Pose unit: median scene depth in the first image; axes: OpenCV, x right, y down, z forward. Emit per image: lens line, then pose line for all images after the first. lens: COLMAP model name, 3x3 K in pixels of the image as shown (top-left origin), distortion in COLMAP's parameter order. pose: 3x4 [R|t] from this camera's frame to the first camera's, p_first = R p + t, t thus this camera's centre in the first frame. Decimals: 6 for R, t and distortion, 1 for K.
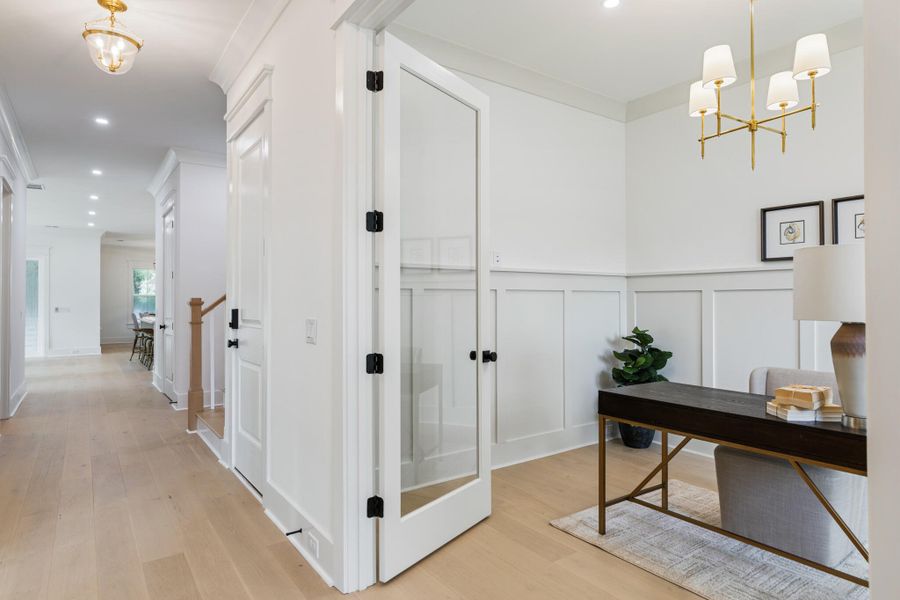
lens RADIAL K [[510.0, 0, 434.2], [0, 510.0, 301.0], [0, 0, 1]] dist [-0.002442, -0.000807]
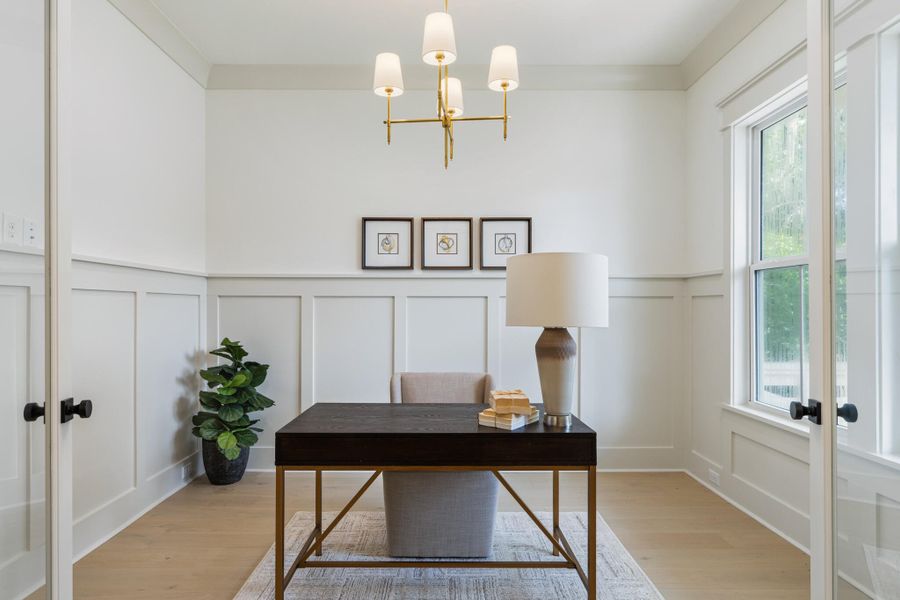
lens RADIAL K [[488.8, 0, 448.6], [0, 488.8, 311.5], [0, 0, 1]] dist [0.003278, 0.000264]
pose [[0.558078, -0.002767, 0.829784, -0.077062], [-0.003035, 0.999981, 0.005375, 0.002094], [-0.829783, -0.005518, 0.558059, 0.307424]]
